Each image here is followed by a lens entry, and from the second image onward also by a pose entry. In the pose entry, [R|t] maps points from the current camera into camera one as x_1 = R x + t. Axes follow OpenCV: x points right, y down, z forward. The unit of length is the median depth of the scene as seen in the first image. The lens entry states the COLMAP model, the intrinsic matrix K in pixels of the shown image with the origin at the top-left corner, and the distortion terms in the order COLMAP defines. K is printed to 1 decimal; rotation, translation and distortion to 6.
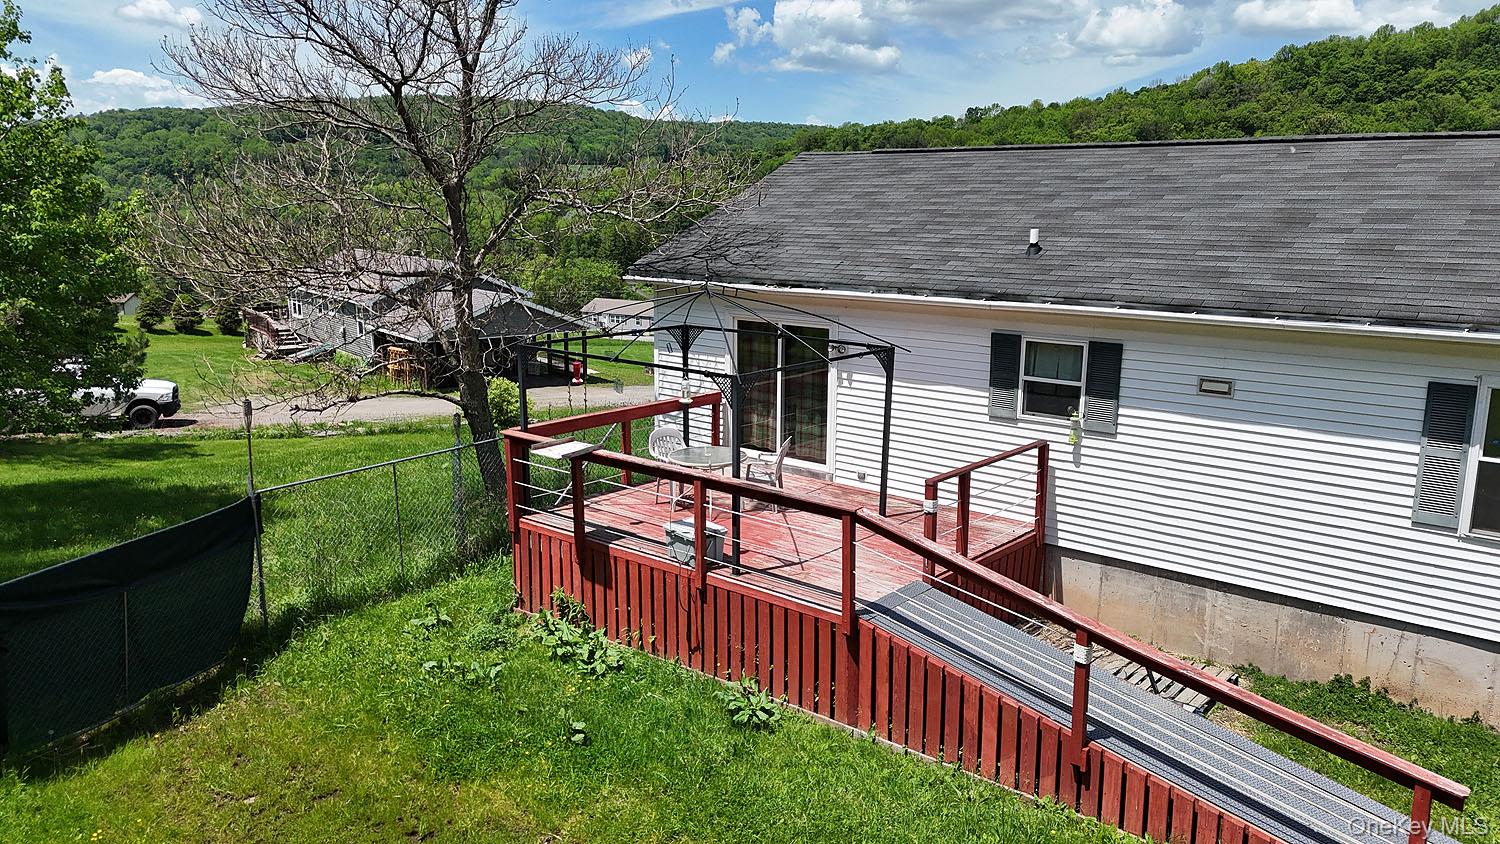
lens RADIAL K [[1103.0, 0, 752.8], [0, 1103.0, 412.2], [0, 0, 1]] dist [0.077433, -0.069516]
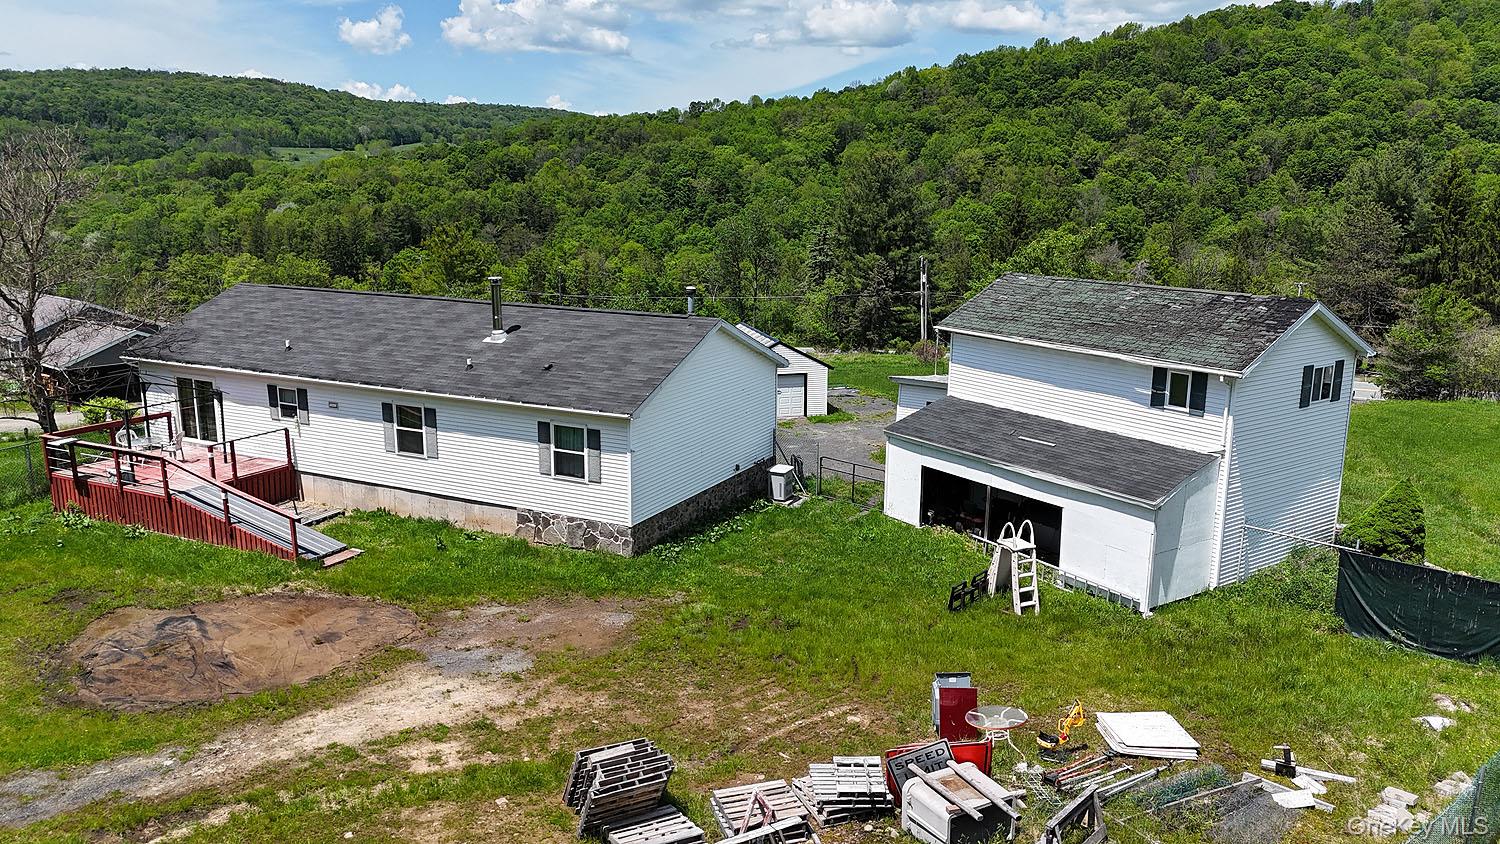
lens RADIAL K [[1103.0, 0, 752.8], [0, 1103.0, 412.2], [0, 0, 1]] dist [0.077433, -0.069516]
pose [[0.976098, -0.045663, 0.212479, 0.741053], [0.042449, 0.998905, 0.019666, -0.014050], [-0.213144, -0.010177, 0.976968, -1.637948]]
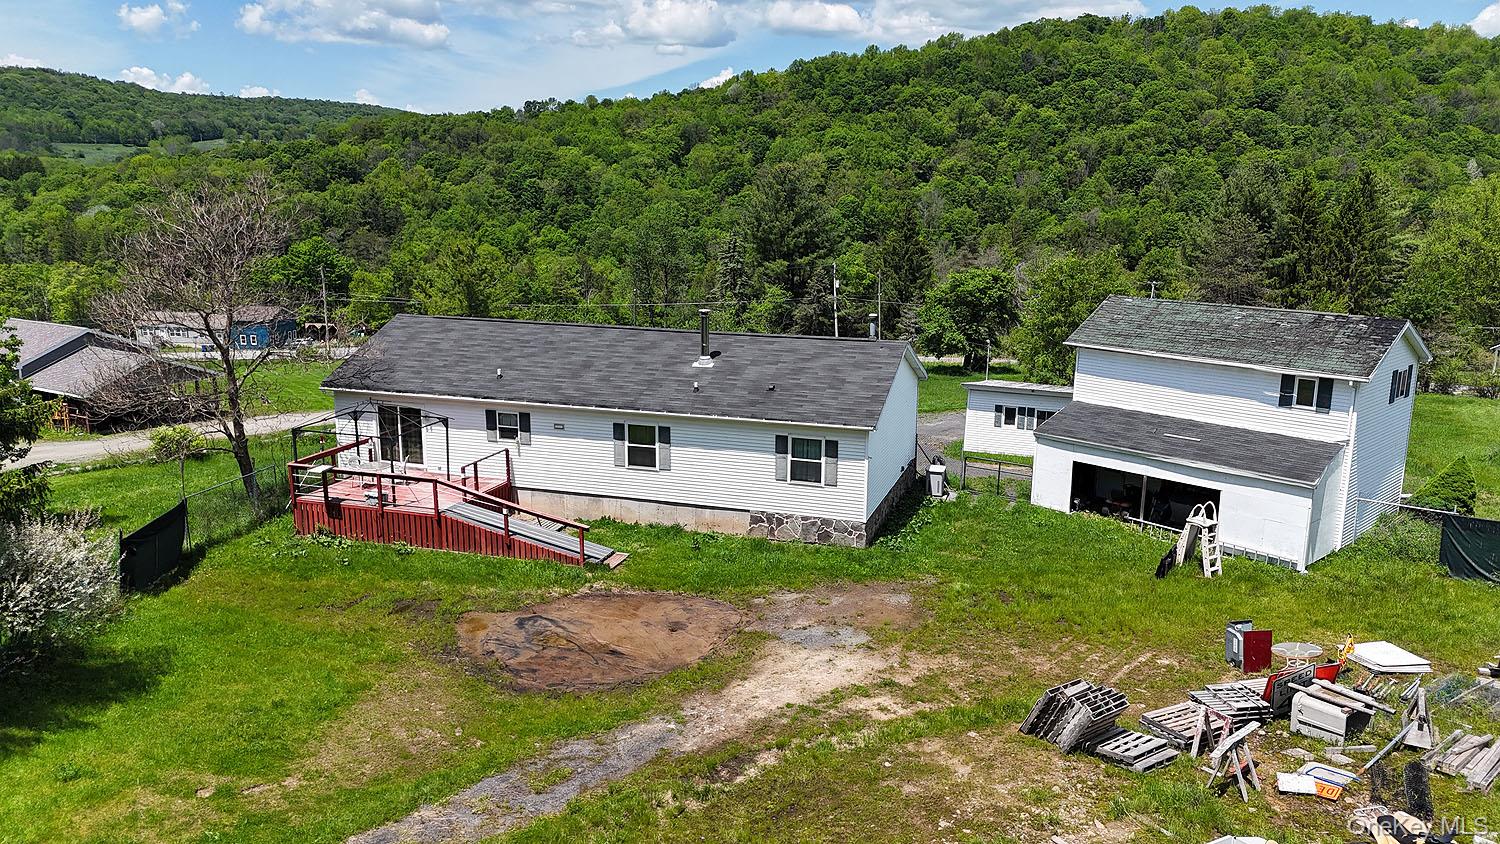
lens RADIAL K [[1103.0, 0, 752.8], [0, 1103.0, 412.2], [0, 0, 1]] dist [0.077433, -0.069516]
pose [[0.930119, -0.076597, 0.359182, -0.145830], [0.070678, 0.997060, 0.029604, -0.100329], [-0.360394, -0.002149, 0.932798, -1.743096]]
